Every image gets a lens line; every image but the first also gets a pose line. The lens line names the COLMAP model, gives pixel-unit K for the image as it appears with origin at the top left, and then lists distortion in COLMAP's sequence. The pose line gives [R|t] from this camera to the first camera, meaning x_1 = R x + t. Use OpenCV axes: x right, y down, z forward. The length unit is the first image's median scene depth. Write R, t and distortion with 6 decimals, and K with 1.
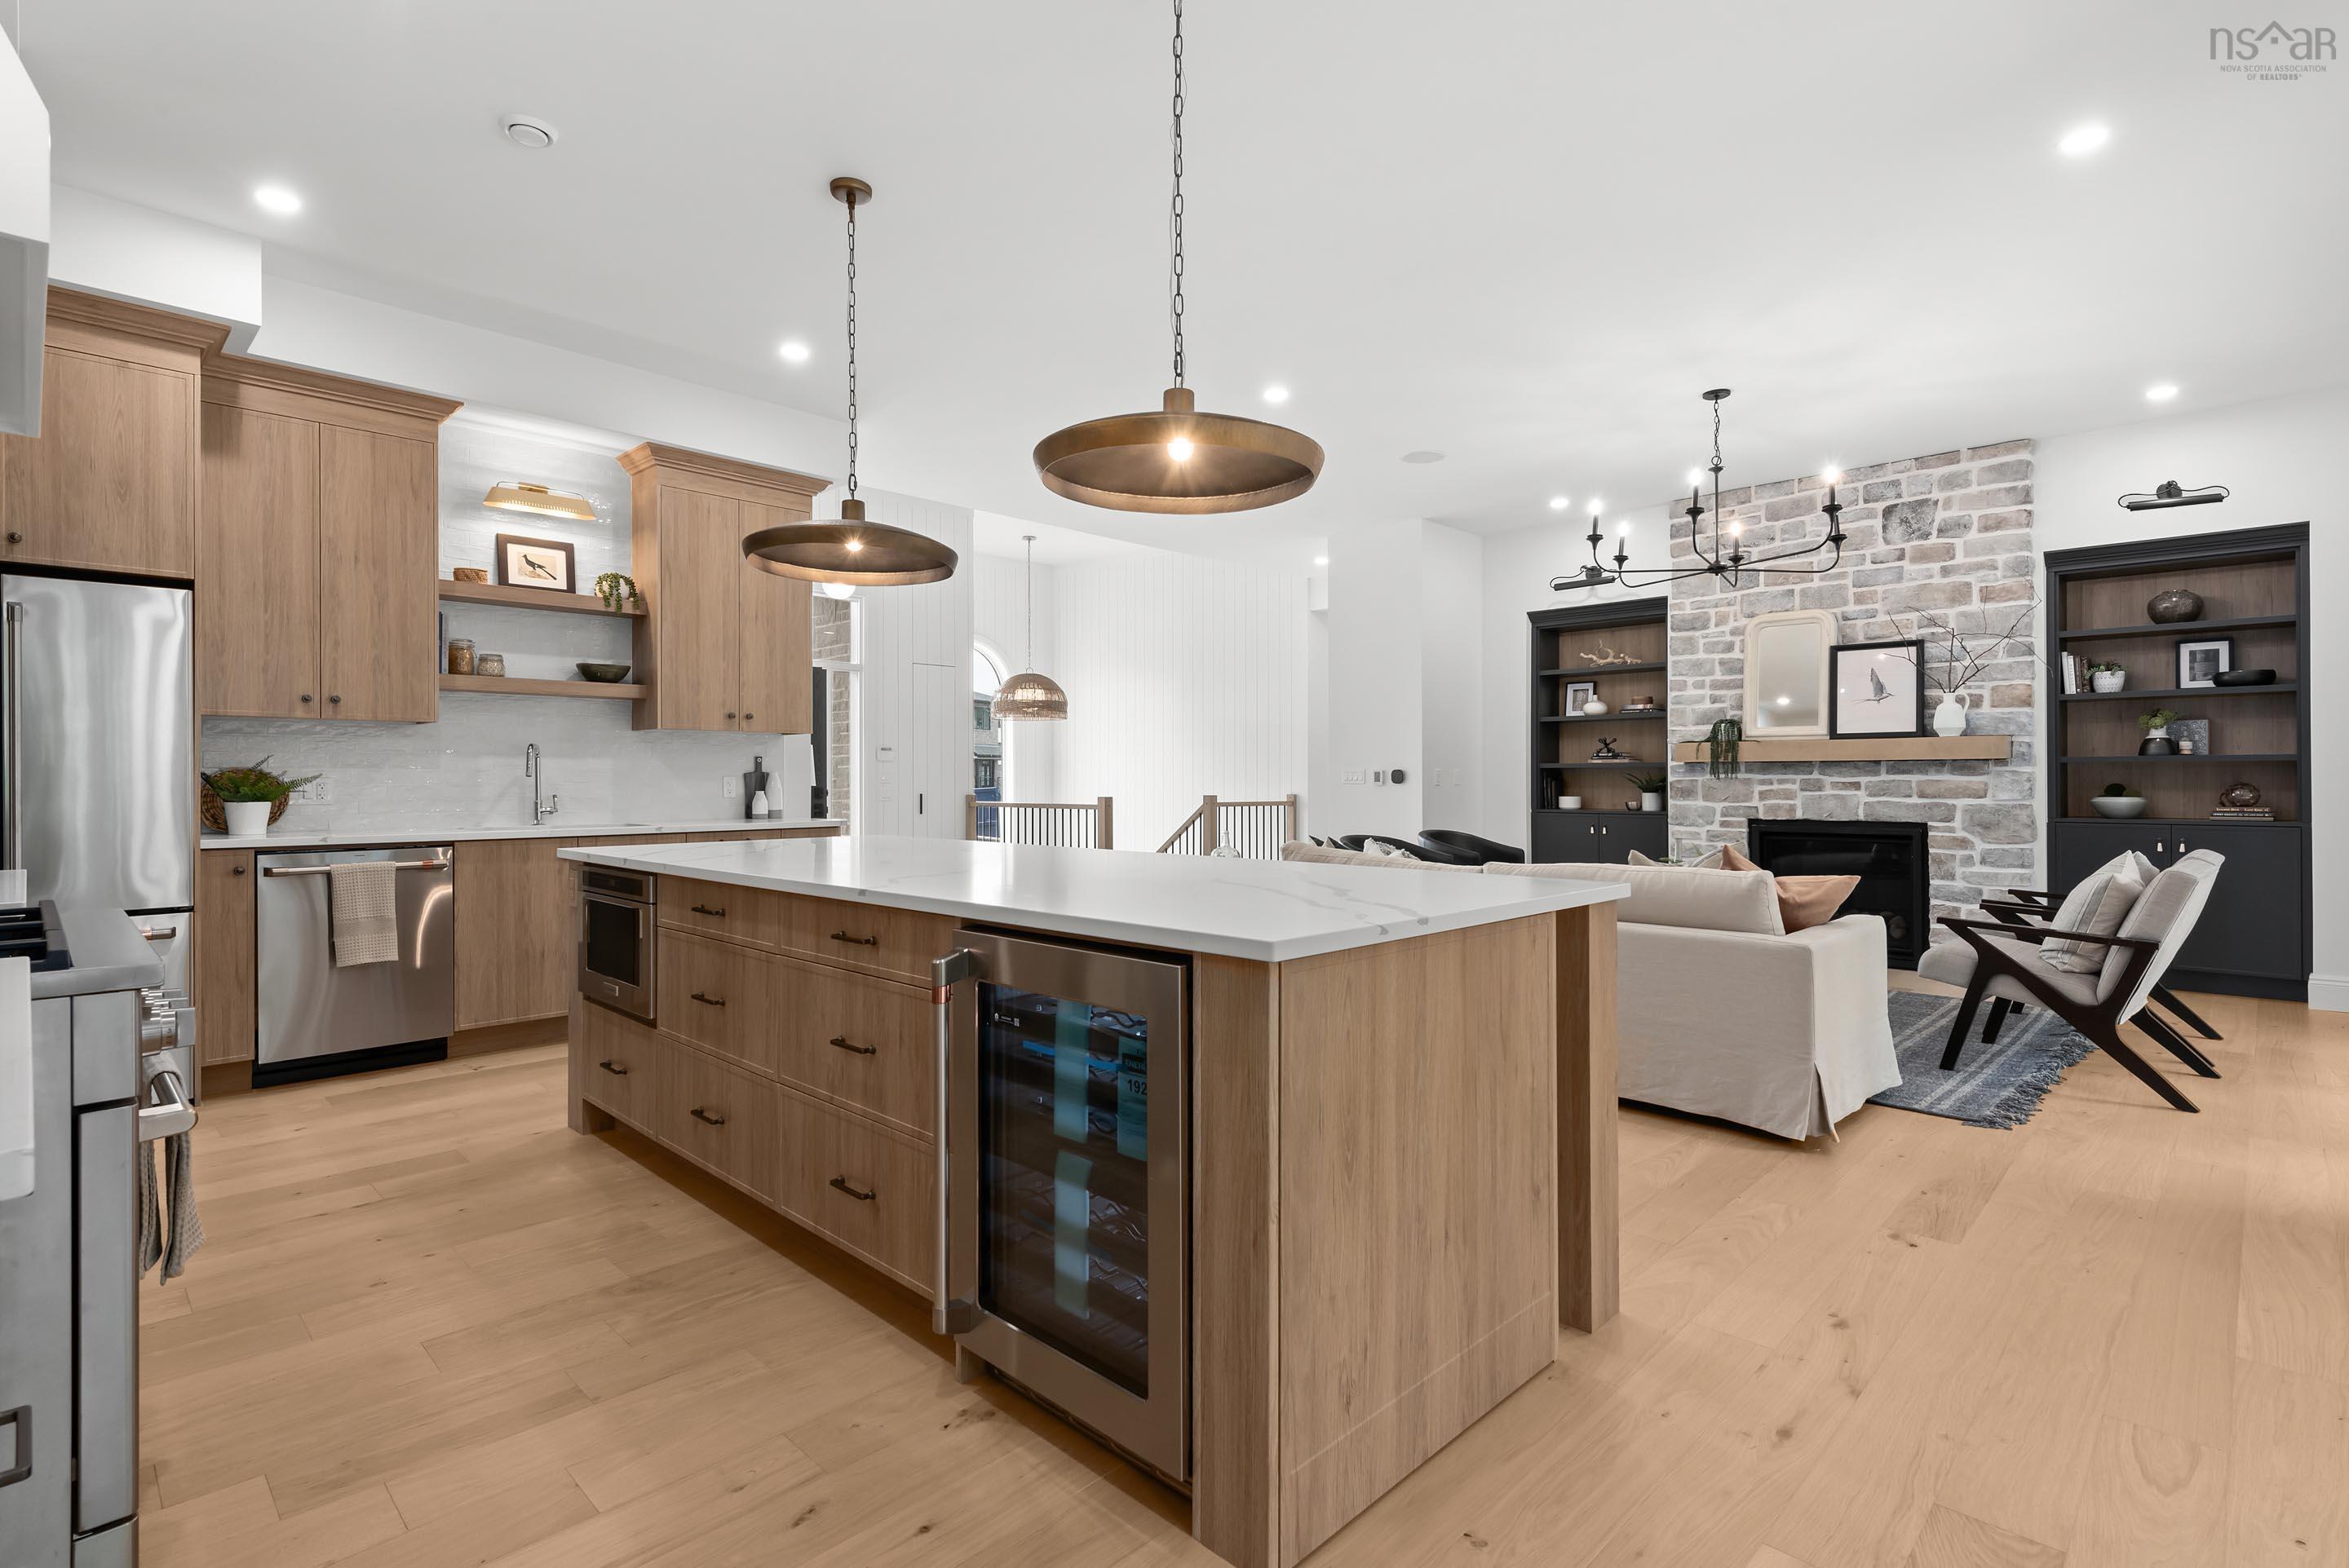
lens RADIAL K [[1110.1, 0, 1174.5], [0, 1110.1, 784.0], [0, 0, 1]] dist [0.013801, -0.004324]
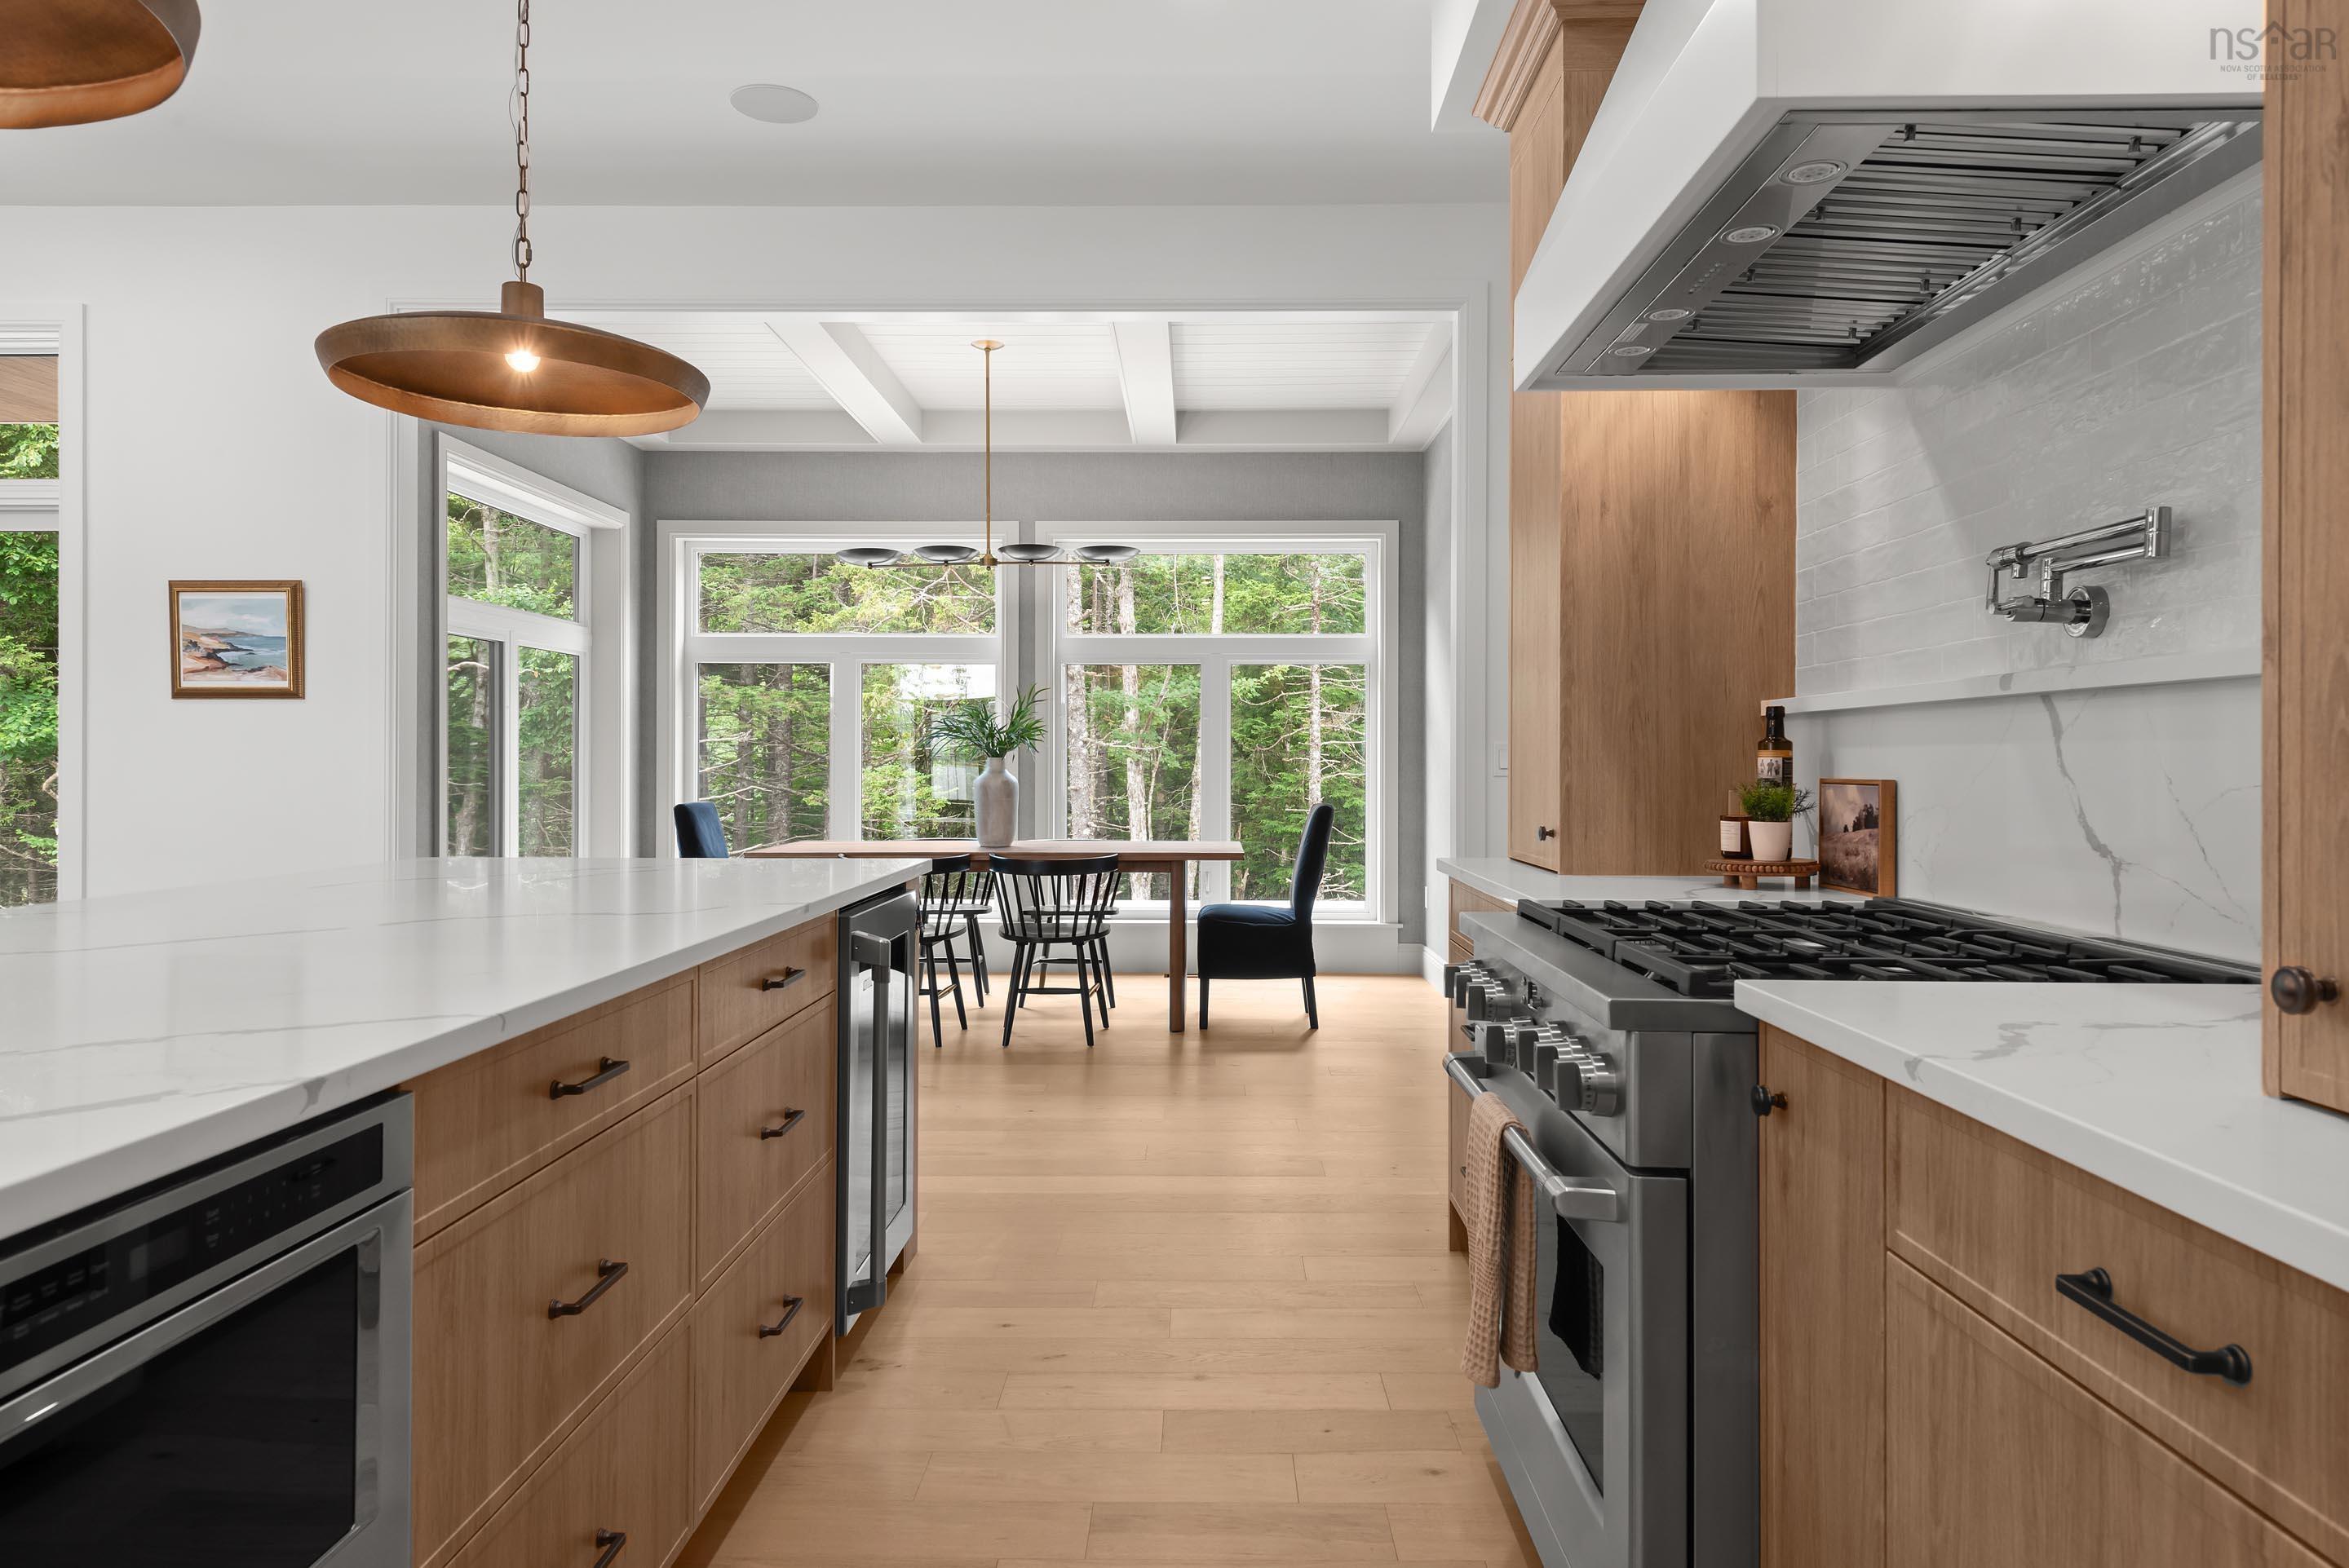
lens RADIAL K [[1501.7, 0, 1177.5], [0, 1501.7, 771.8], [0, 0, 1]] dist [0.048449, -0.044479]
pose [[-0.688889, -0.003083, 0.724860, -0.544970], [0.002175, 0.999978, 0.006320, -0.000196], [-0.724863, 0.005930, -0.688867, 0.683492]]
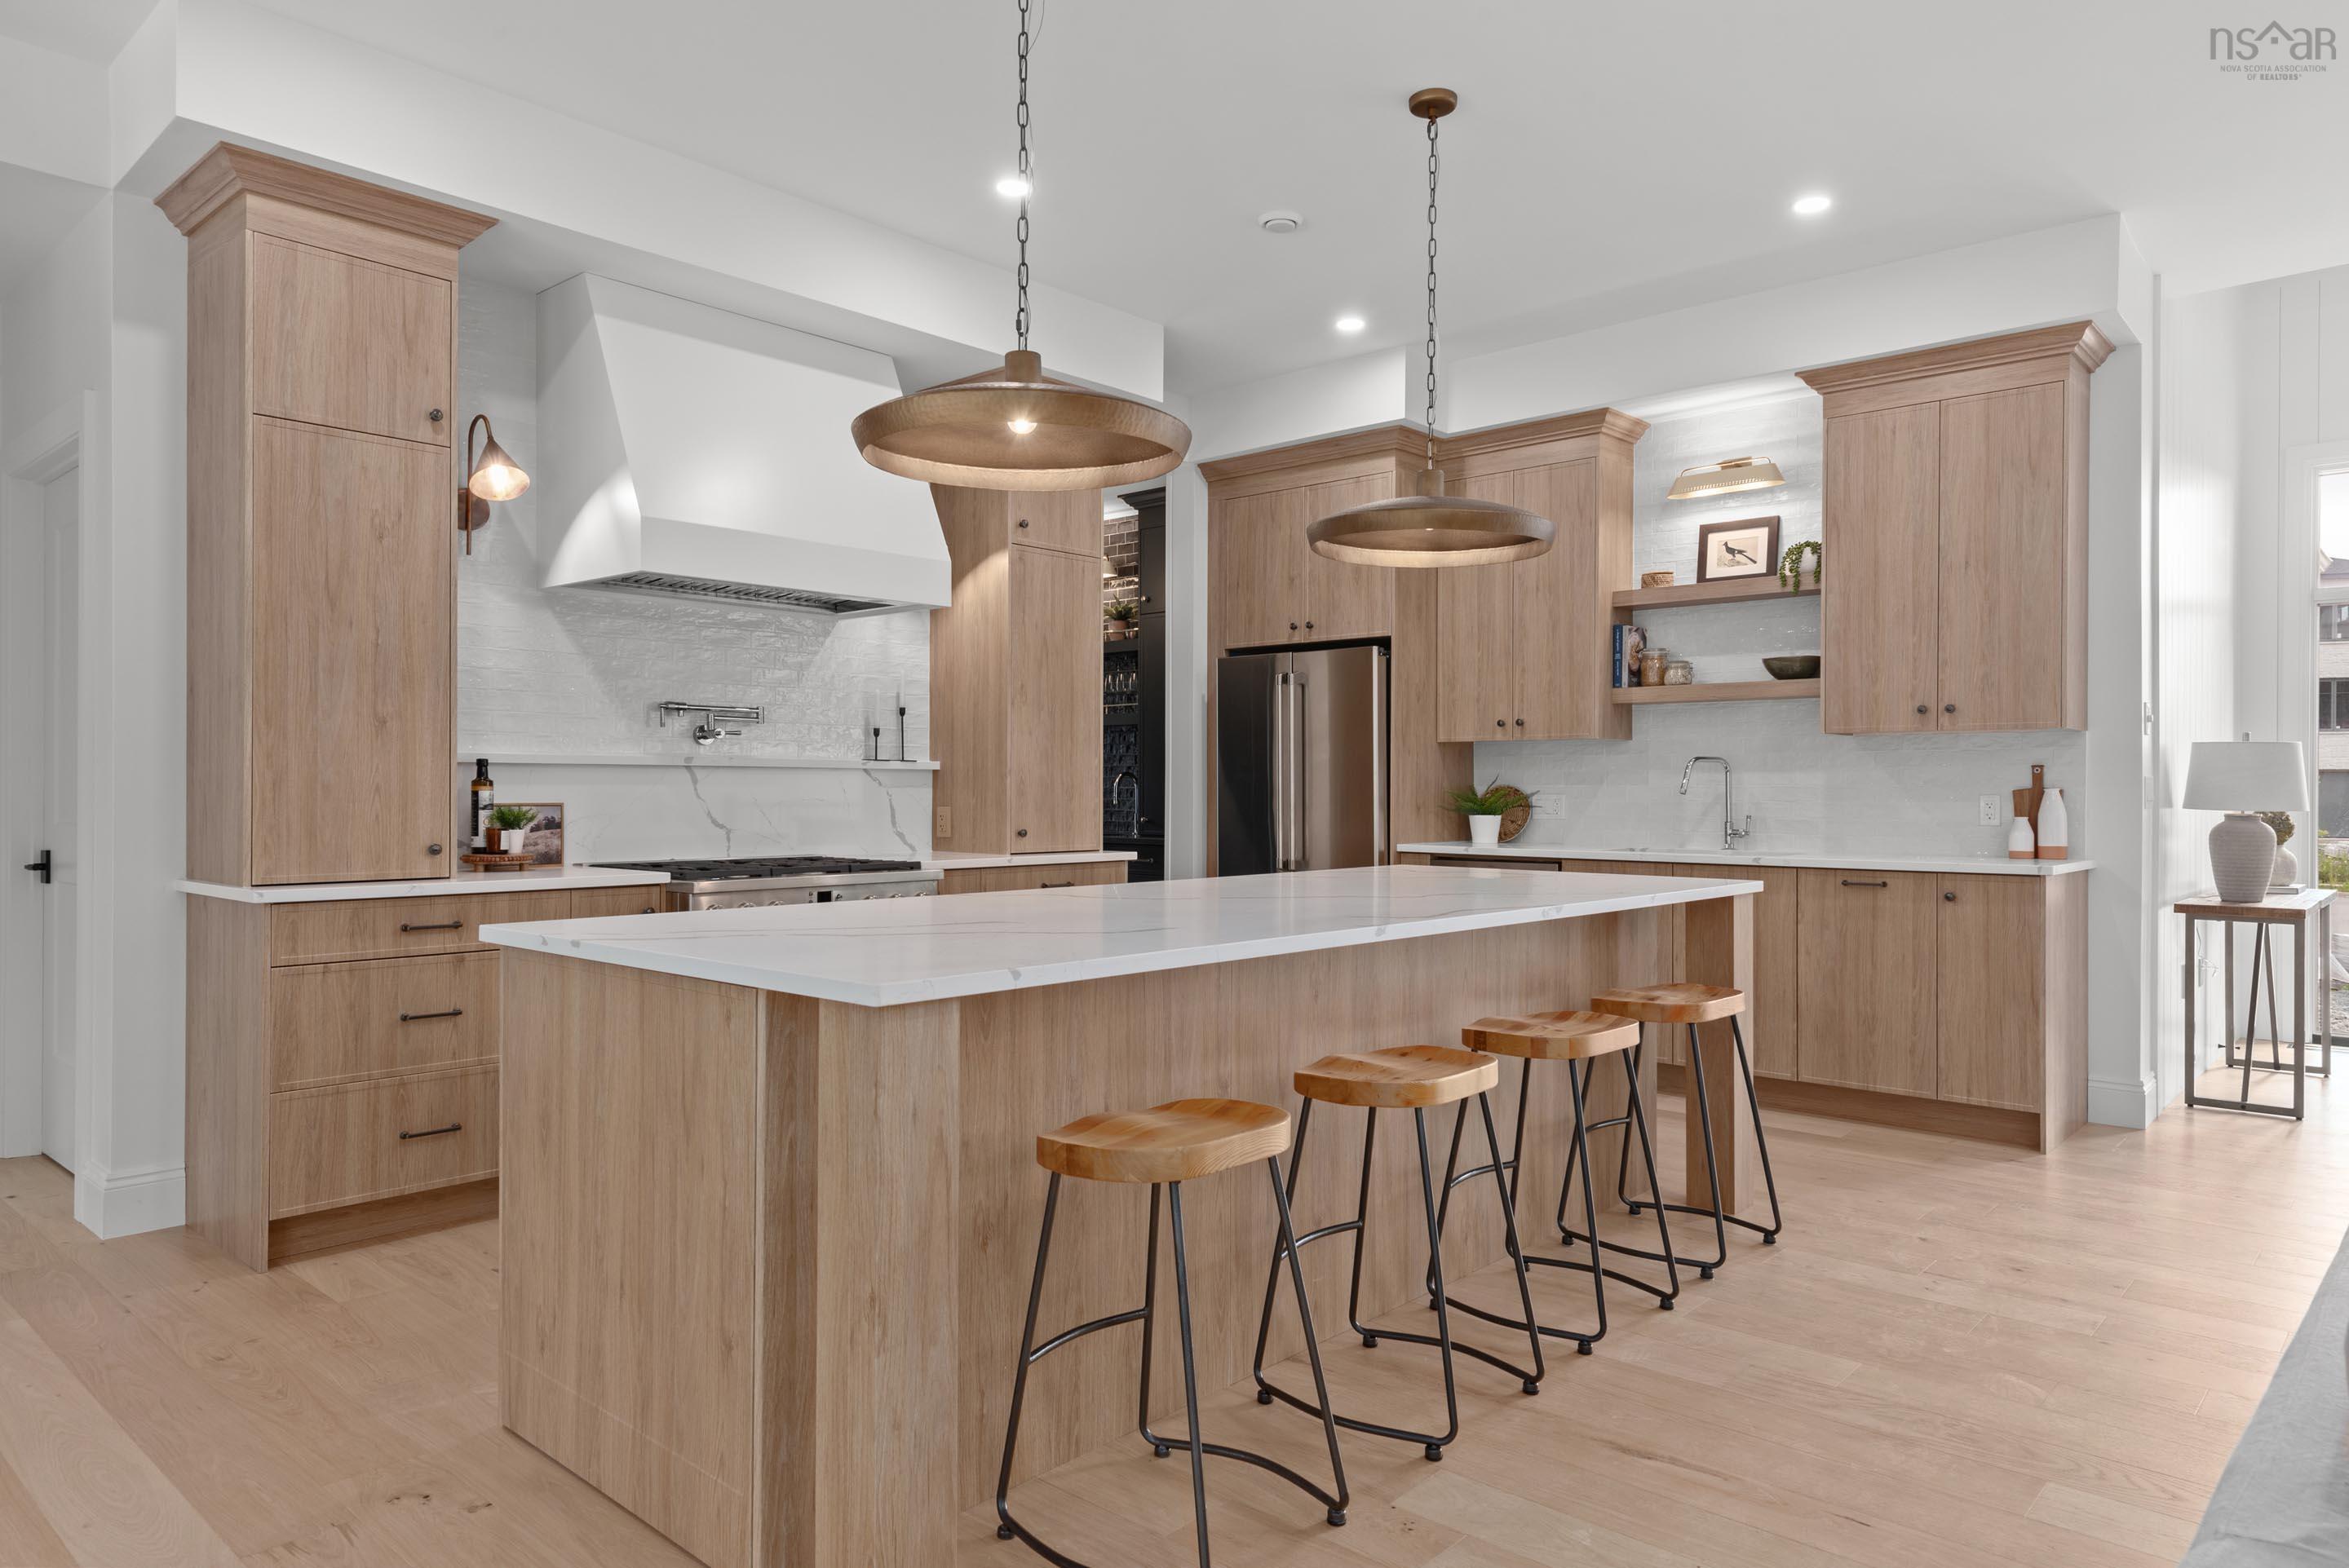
lens RADIAL K [[1459.5, 0, 1183.0], [0, 1459.5, 791.9], [0, 0, 1]] dist [0.024170, -0.003881]
pose [[0.040292, 0.003821, -0.999181, 0.546785], [-0.007882, 0.999963, 0.003506, -0.008699], [0.999157, 0.007734, 0.040321, 0.515411]]
